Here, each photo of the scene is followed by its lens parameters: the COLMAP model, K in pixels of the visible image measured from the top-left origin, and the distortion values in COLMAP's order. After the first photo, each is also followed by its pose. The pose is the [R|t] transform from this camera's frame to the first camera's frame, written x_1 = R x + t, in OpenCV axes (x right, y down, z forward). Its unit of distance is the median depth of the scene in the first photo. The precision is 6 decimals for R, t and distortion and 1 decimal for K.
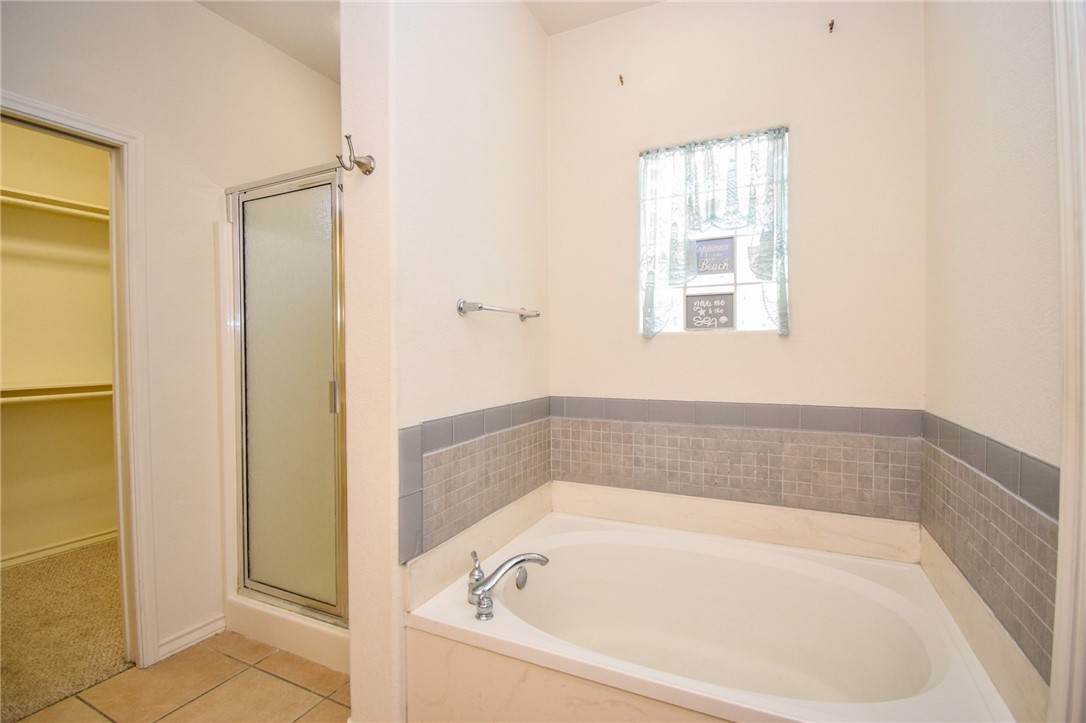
lens RADIAL K [[492.5, 0, 547.3], [0, 492.5, 358.1], [0, 0, 1]] dist [0.017967, -0.025193]
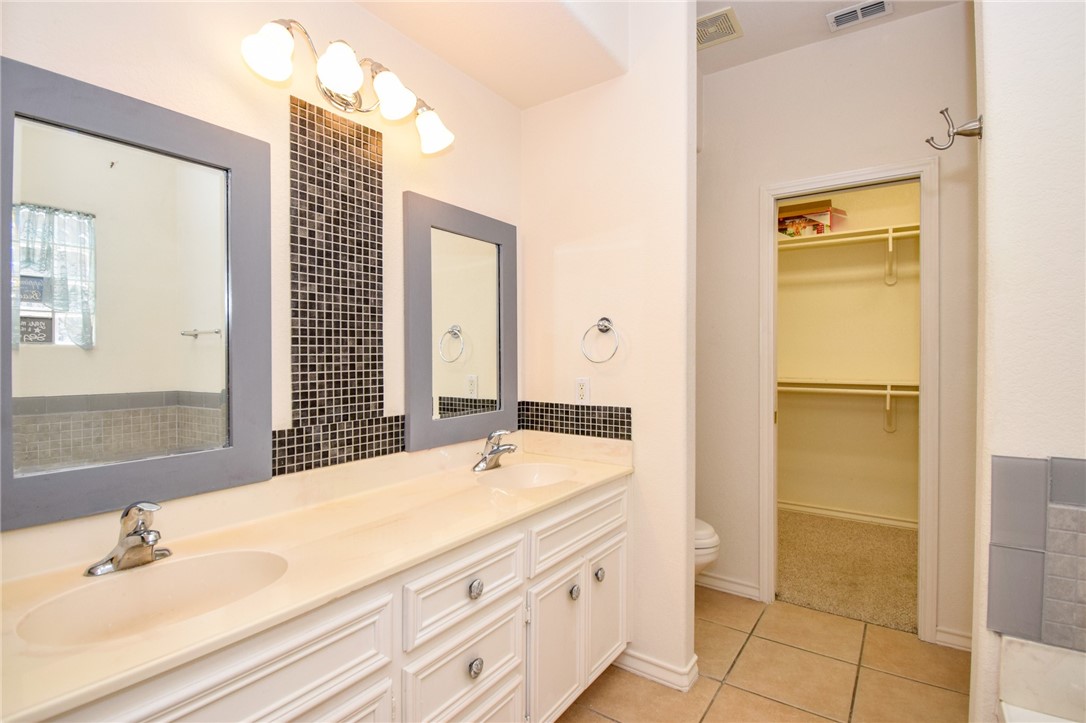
lens RADIAL K [[517.2, 0, 544.4], [0, 517.2, 358.8], [0, 0, 1]] dist [0.020246, -0.027598]
pose [[-0.161853, 0.011312, -0.986750, 0.483044], [-0.019108, 0.999711, 0.014595, -0.004617], [0.986630, 0.021217, -0.161590, 0.347342]]
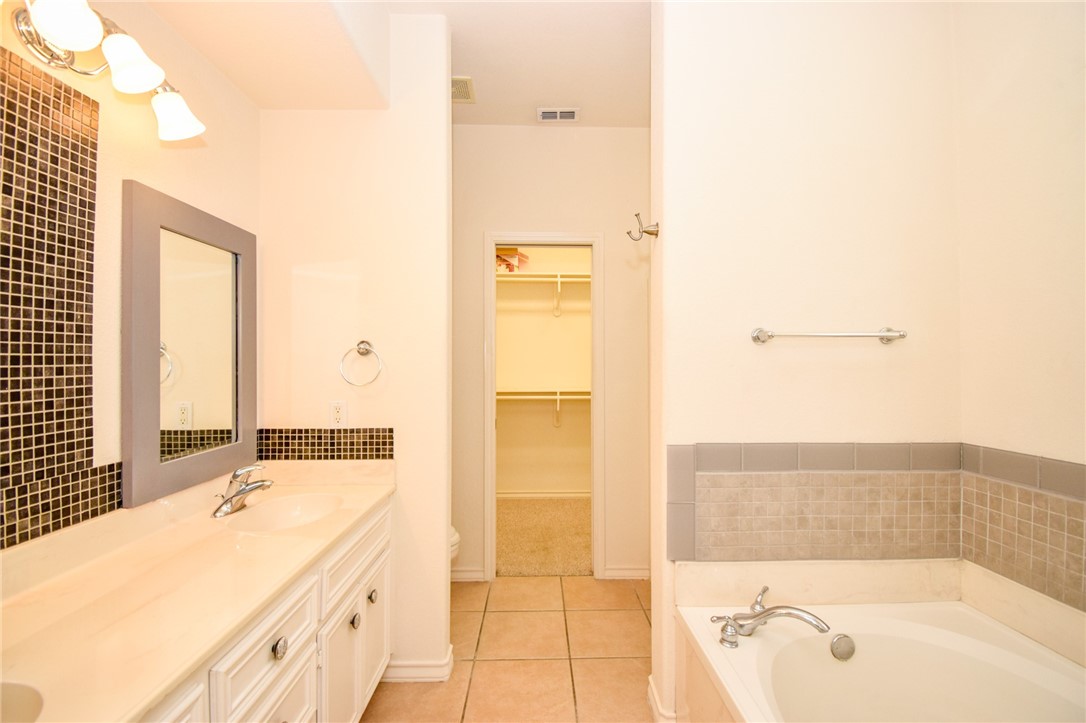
lens RADIAL K [[486.0, 0, 547.6], [0, 486.0, 358.5], [0, 0, 1]] dist [0.017743, -0.025190]
pose [[0.454215, -0.002585, -0.890889, 0.490404], [-0.019429, 0.999729, -0.012806, -0.035662], [0.890680, 0.023126, 0.454041, 0.161913]]
